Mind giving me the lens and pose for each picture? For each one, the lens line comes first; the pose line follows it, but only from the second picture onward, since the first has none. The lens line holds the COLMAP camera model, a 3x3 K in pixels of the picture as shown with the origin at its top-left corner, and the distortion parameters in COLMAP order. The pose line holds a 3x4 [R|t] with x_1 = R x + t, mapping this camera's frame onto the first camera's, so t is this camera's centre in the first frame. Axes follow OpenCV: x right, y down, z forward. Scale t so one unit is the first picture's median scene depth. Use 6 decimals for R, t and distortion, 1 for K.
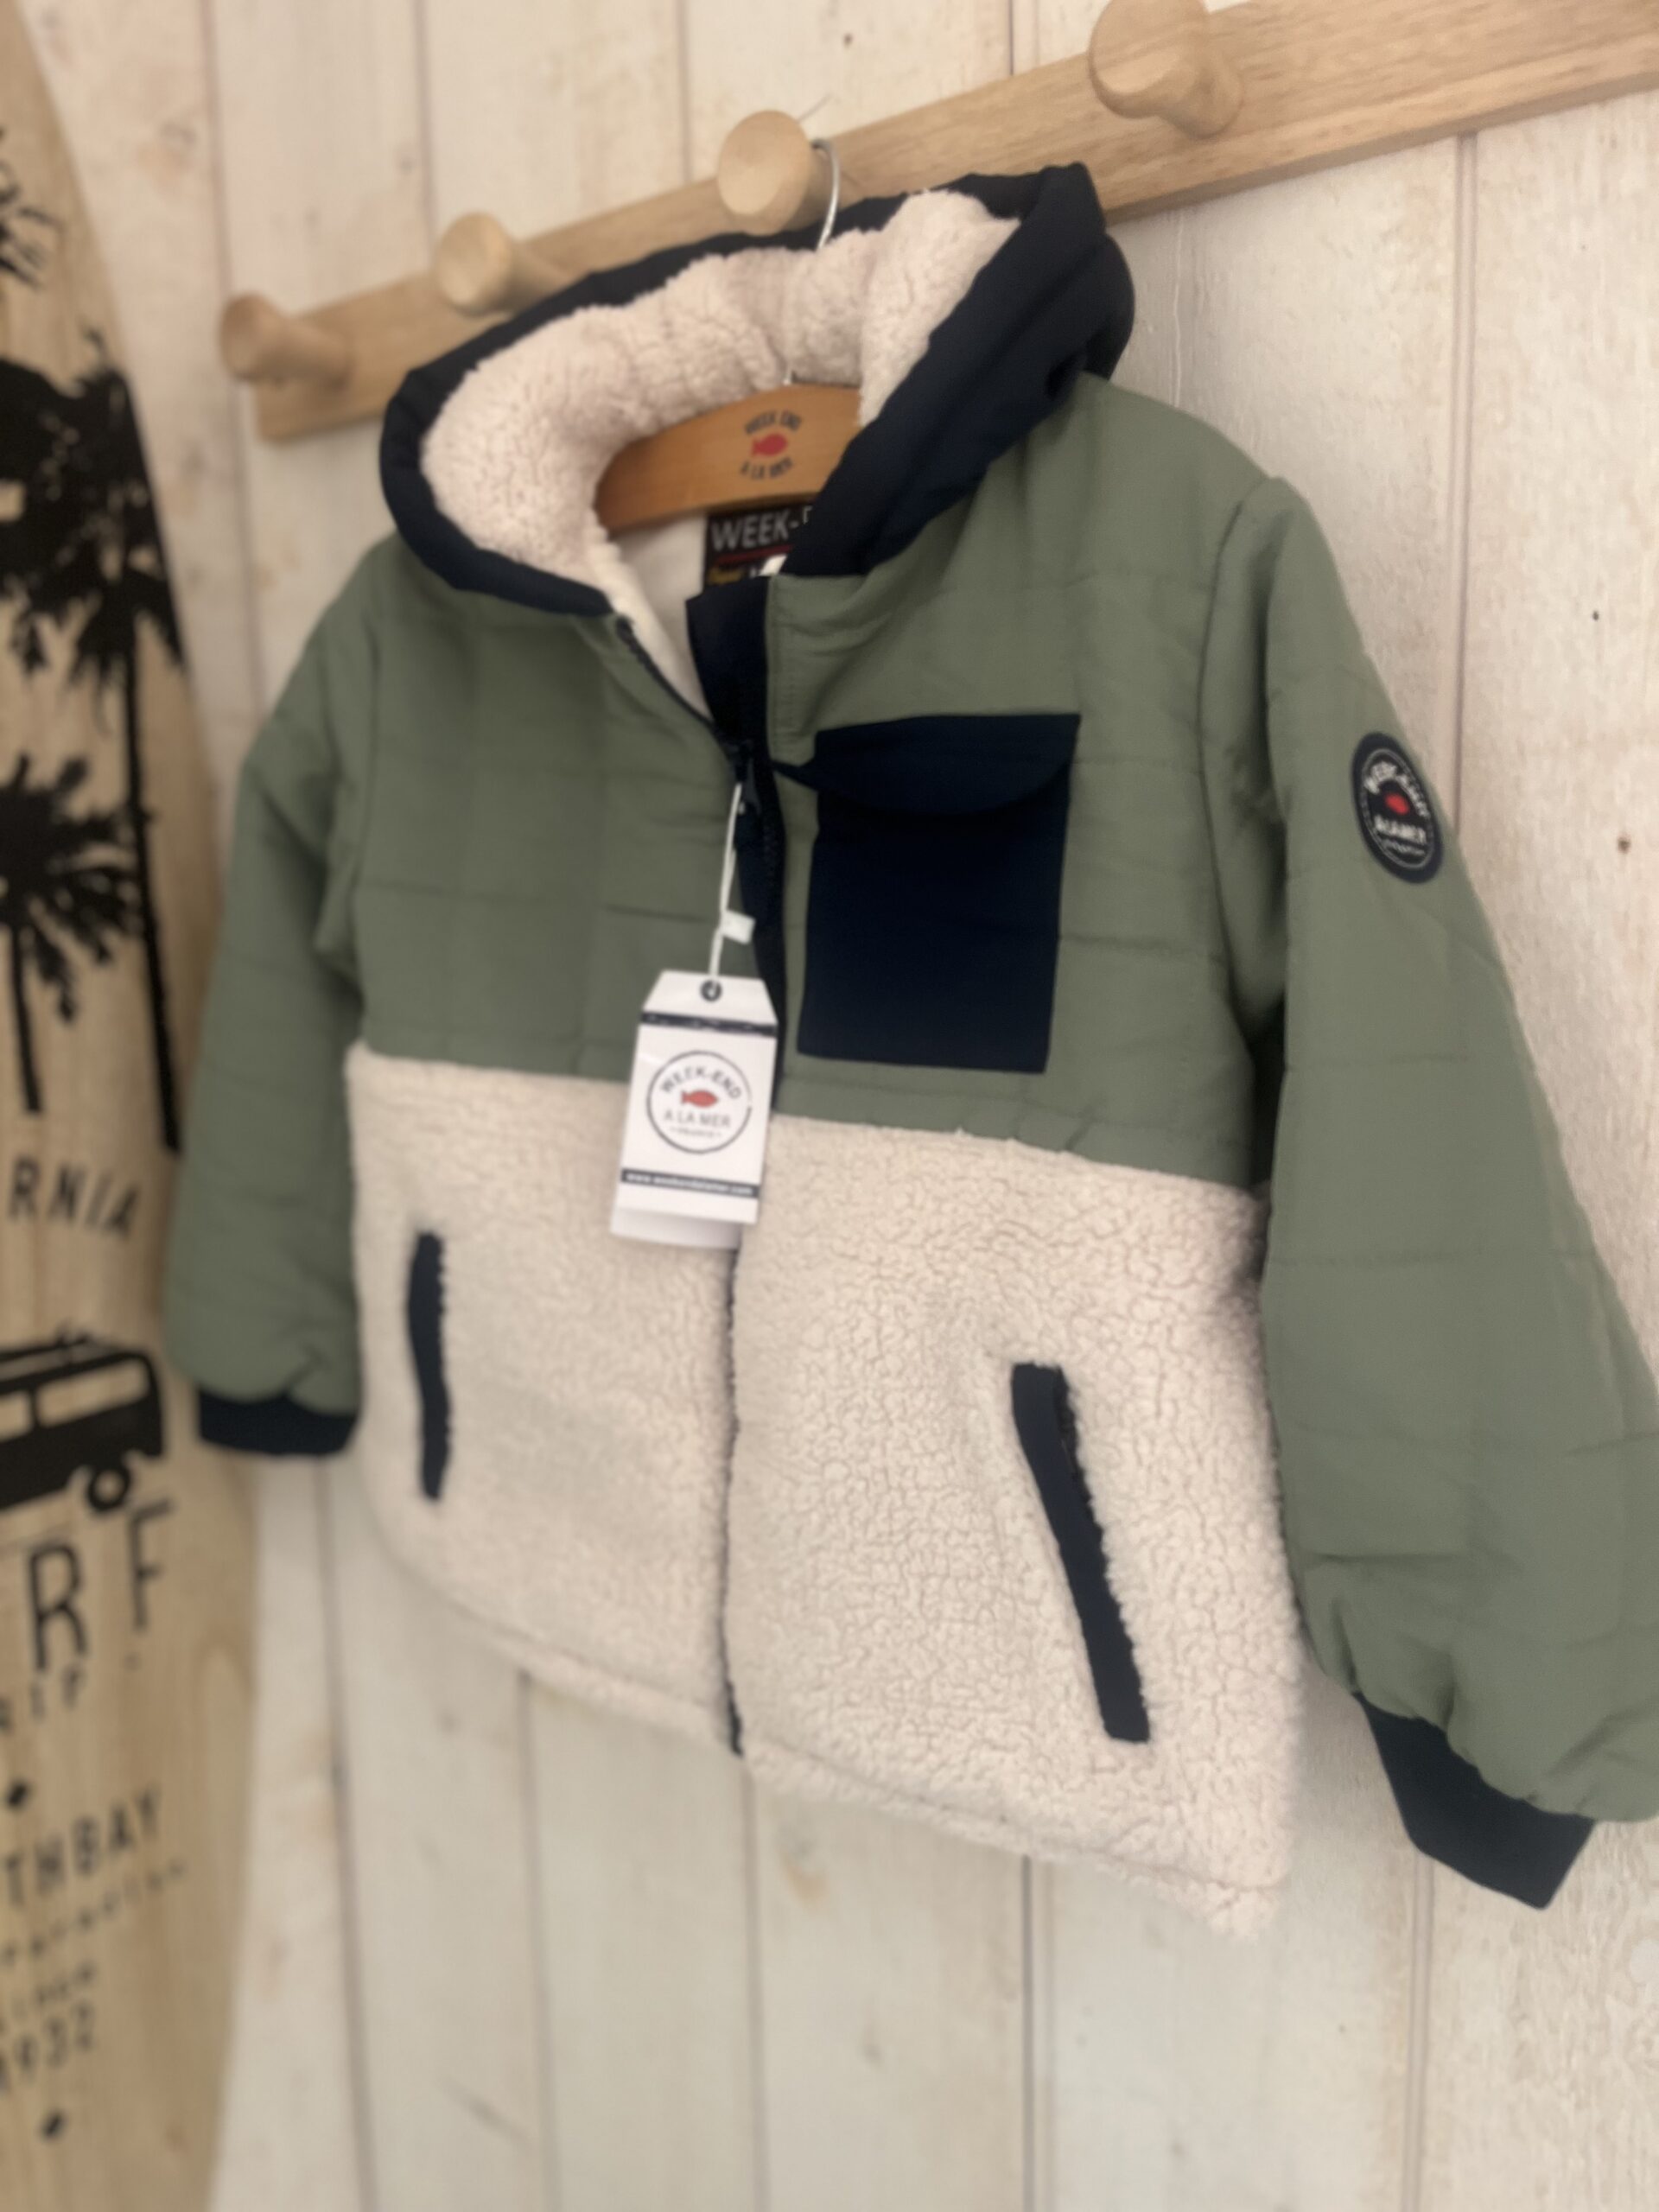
lens RADIAL K [[1700.6, 0, 775.1], [0, 1700.6, 1114.9], [0, 0, 1]] dist [0.041825, -0.079690]
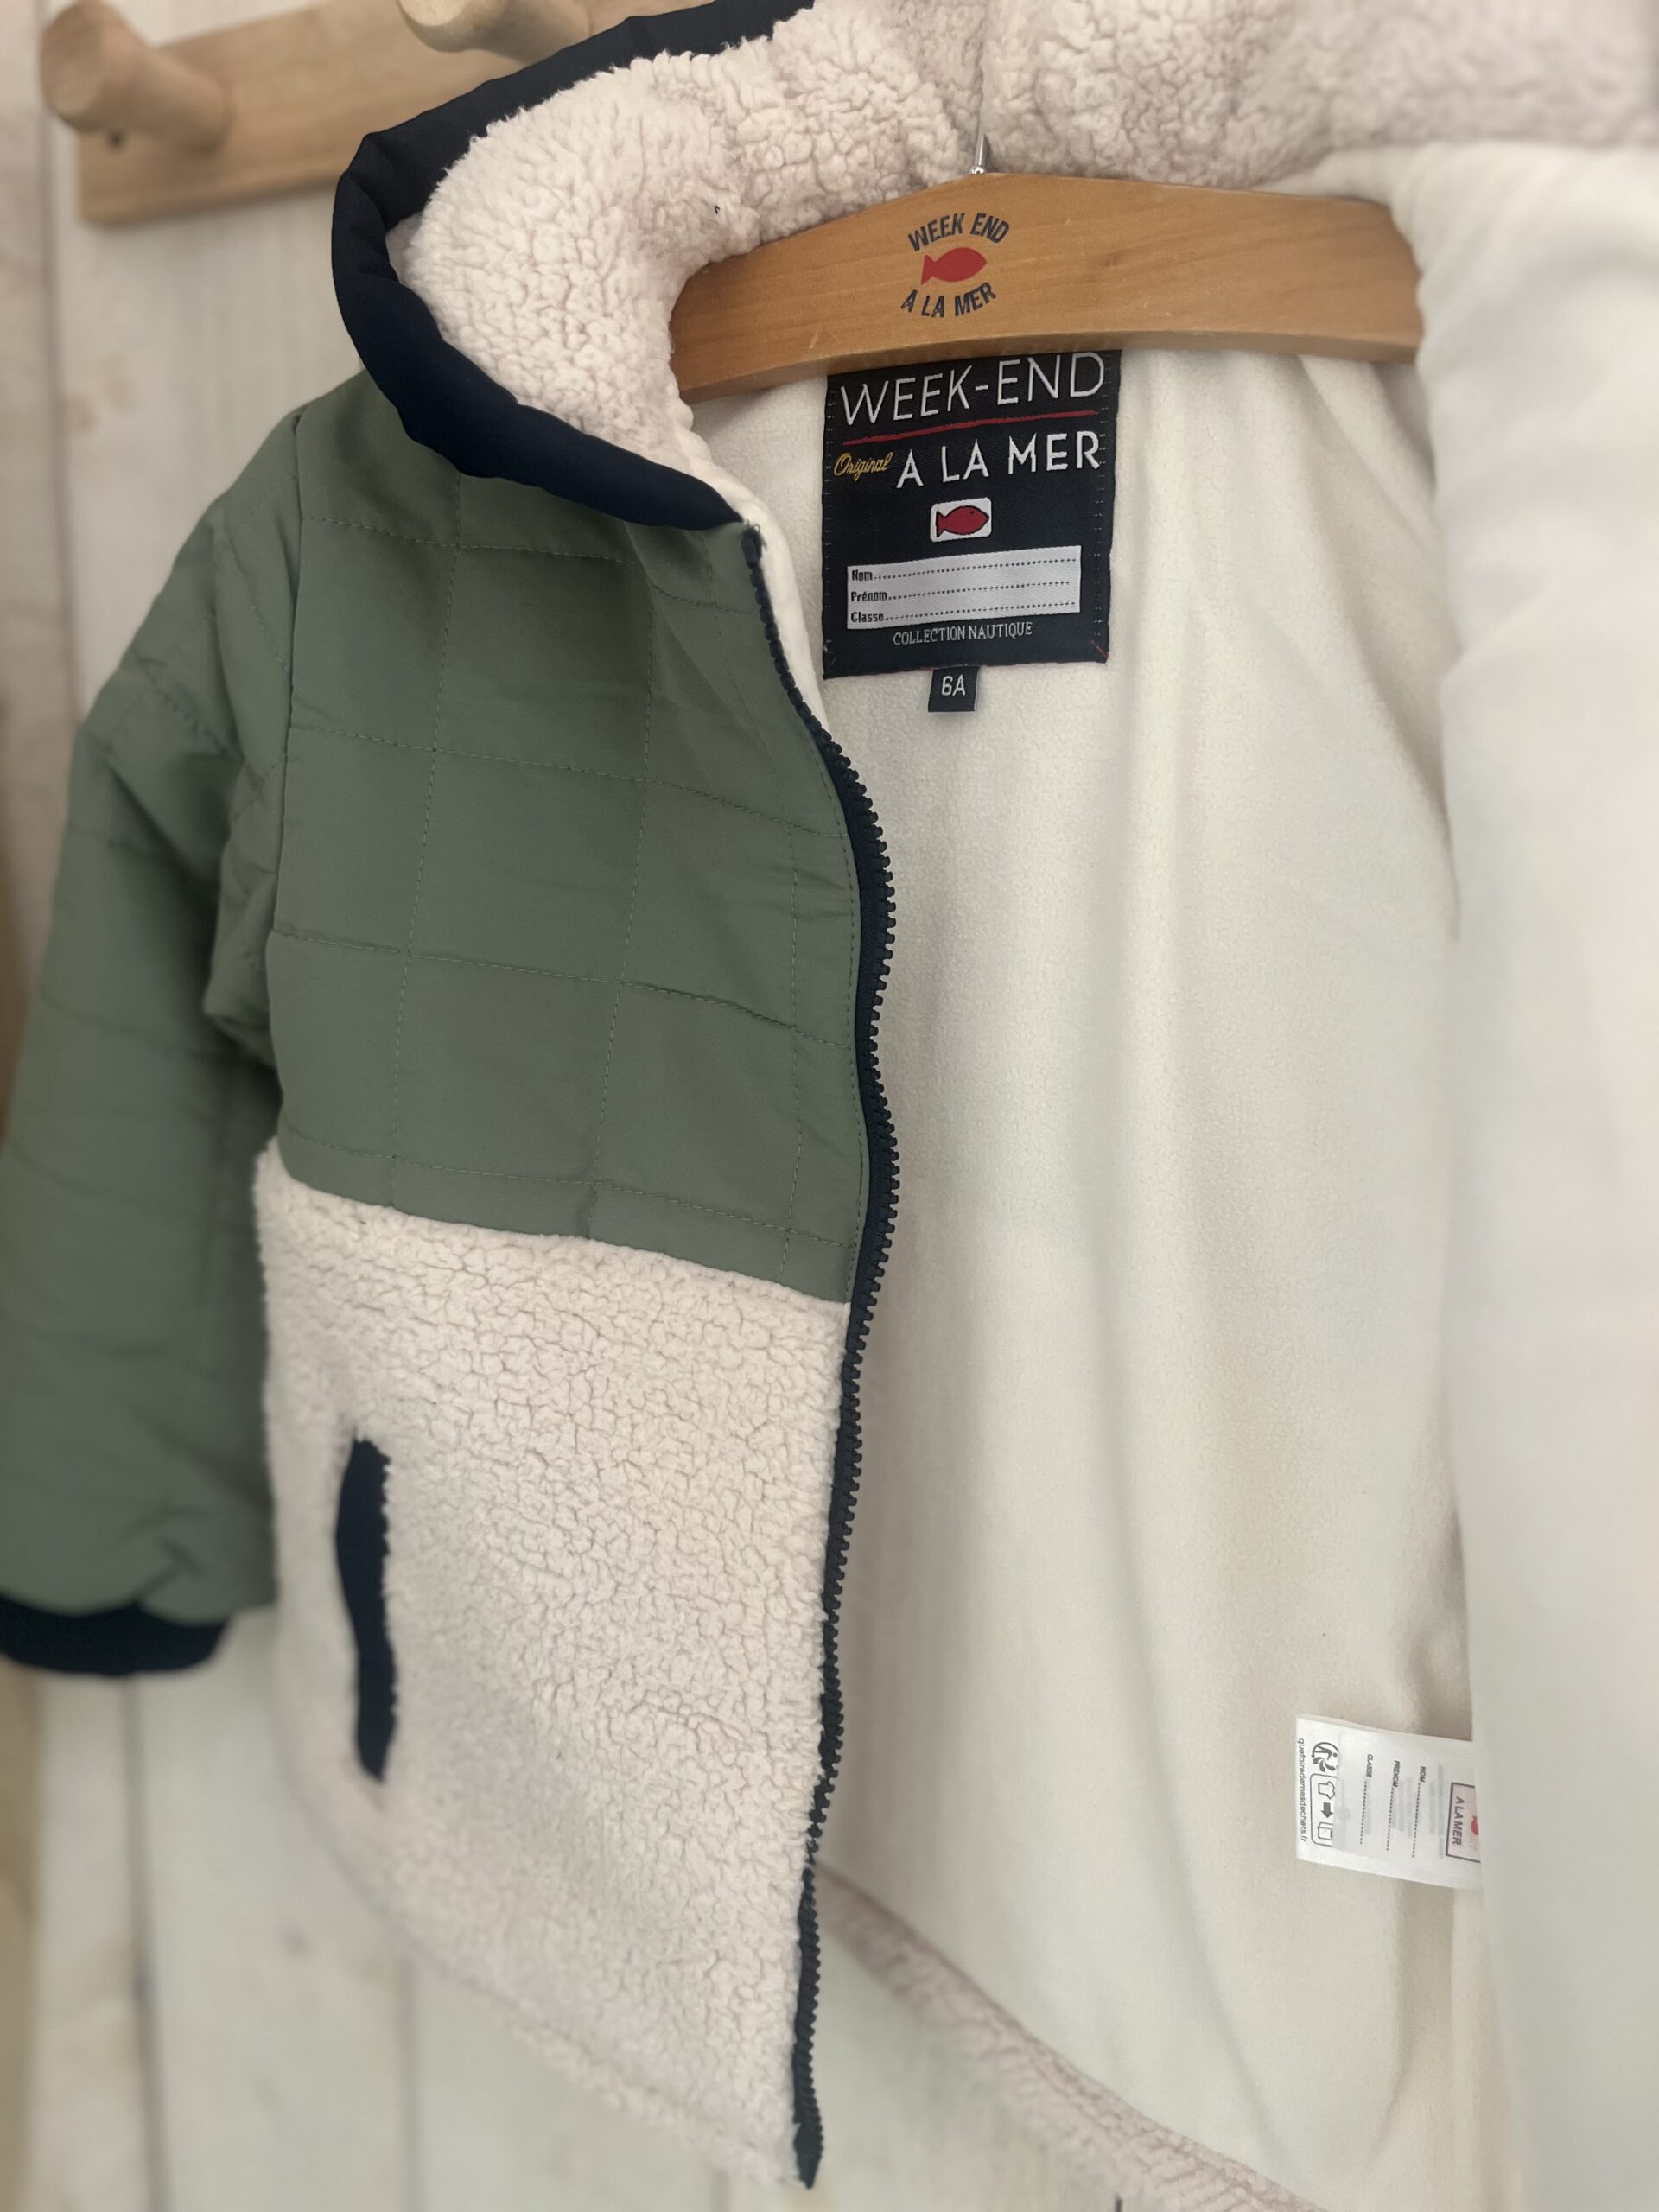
lens RADIAL K [[1700.6, 0, 731.1], [0, 1700.6, 1103.9], [0, 0, 1]] dist [0.041825, -0.079690]
pose [[0.985720, -0.038834, 0.163856, -0.218691], [0.033161, 0.998757, 0.037212, -0.100377], [-0.165097, -0.031247, 0.985782, 0.368088]]
